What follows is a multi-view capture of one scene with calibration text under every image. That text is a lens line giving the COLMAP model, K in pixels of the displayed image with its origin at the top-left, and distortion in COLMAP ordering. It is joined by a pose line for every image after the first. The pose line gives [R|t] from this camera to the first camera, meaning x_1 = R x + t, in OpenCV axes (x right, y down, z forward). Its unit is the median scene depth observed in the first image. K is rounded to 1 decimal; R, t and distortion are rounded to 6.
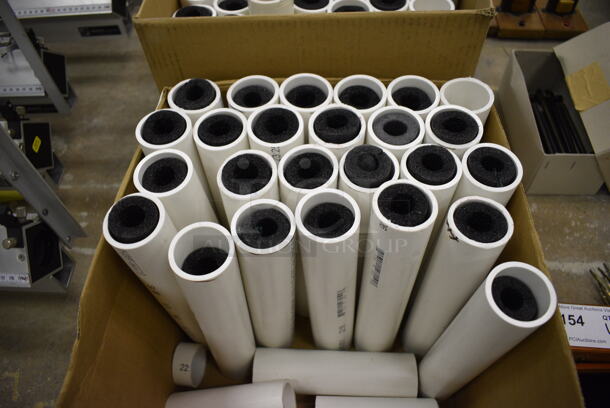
lens RADIAL K [[476.7, 0, 305.9], [0, 476.7, 202.7], [0, 0, 1]] dist [-0.108951, 0.024954]
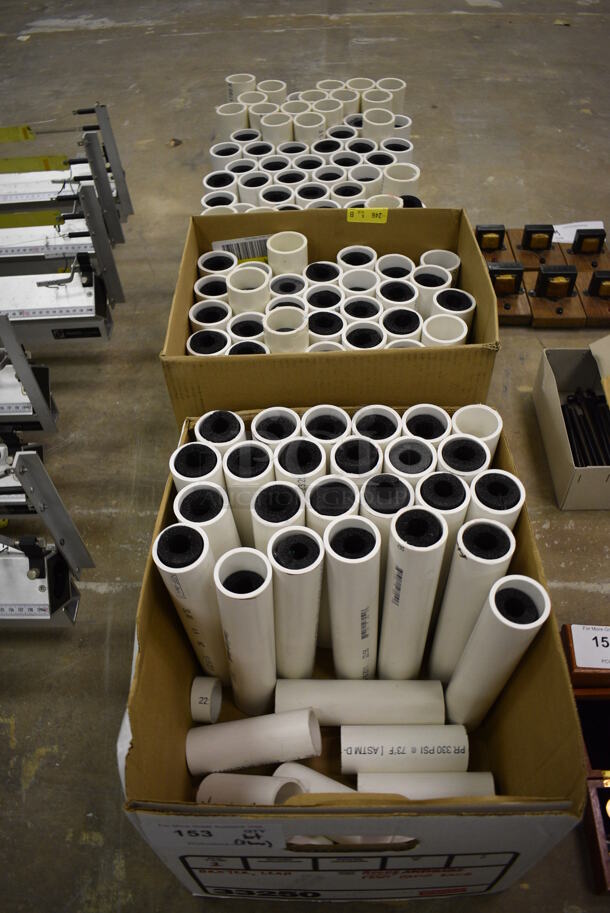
lens RADIAL K [[713.5, 0, 301.6], [0, 713.5, 456.2], [0, 0, 1]] dist [-0.108951, 0.024954]
pose [[0.999708, -0.022269, 0.009428, -0.061147], [0.023038, 0.995544, -0.091445, -0.012756], [-0.007350, 0.091635, 0.995766, -0.506059]]
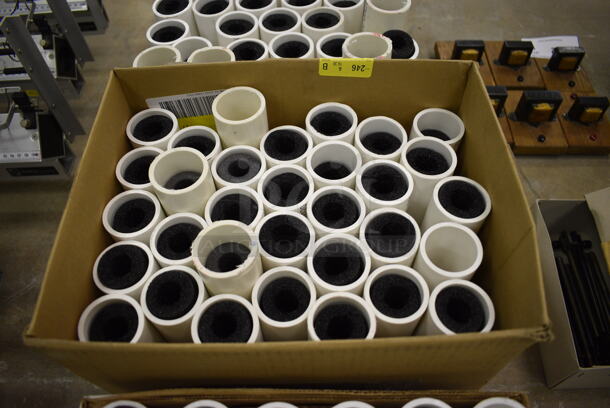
lens RADIAL K [[476.7, 0, 306.4], [0, 476.7, 205.1], [0, 0, 1]] dist [-0.108951, 0.024954]
pose [[0.999516, -0.021102, 0.022841, 0.030597], [0.020672, 0.999607, 0.018920, -0.513375], [-0.023232, -0.018439, 0.999560, 0.274878]]
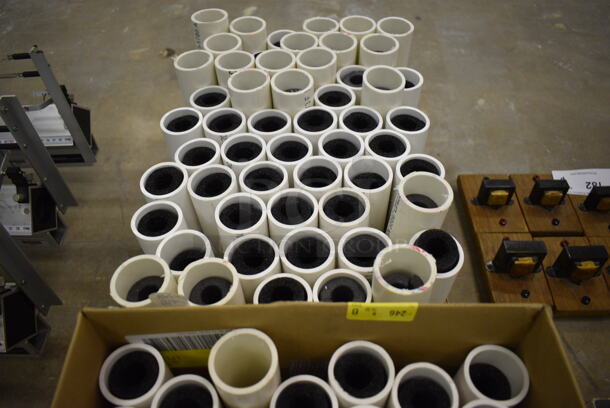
lens RADIAL K [[476.7, 0, 306.4], [0, 476.7, 201.2], [0, 0, 1]] dist [-0.108951, 0.024954]
pose [[0.999549, -0.012308, 0.027382, 0.004617], [0.015294, 0.993630, -0.111651, -0.828937], [-0.025834, 0.112019, 0.993370, 0.457677]]
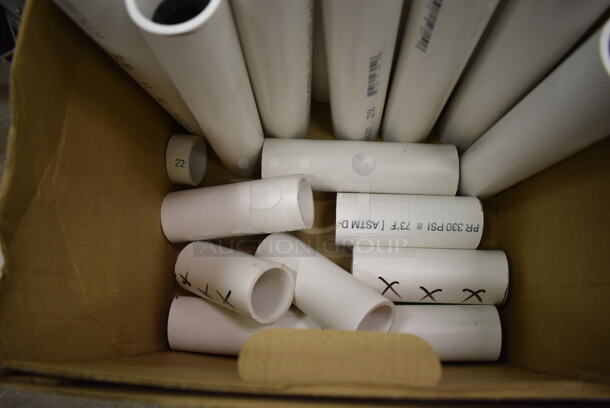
lens RADIAL K [[476.7, 0, 305.6], [0, 476.7, 202.1], [0, 0, 1]] dist [-0.108951, 0.024954]
pose [[0.999707, -0.004468, -0.023805, -0.014556], [0.013580, 0.917218, 0.398154, 0.082777], [0.020056, -0.398360, 0.917010, 0.199278]]
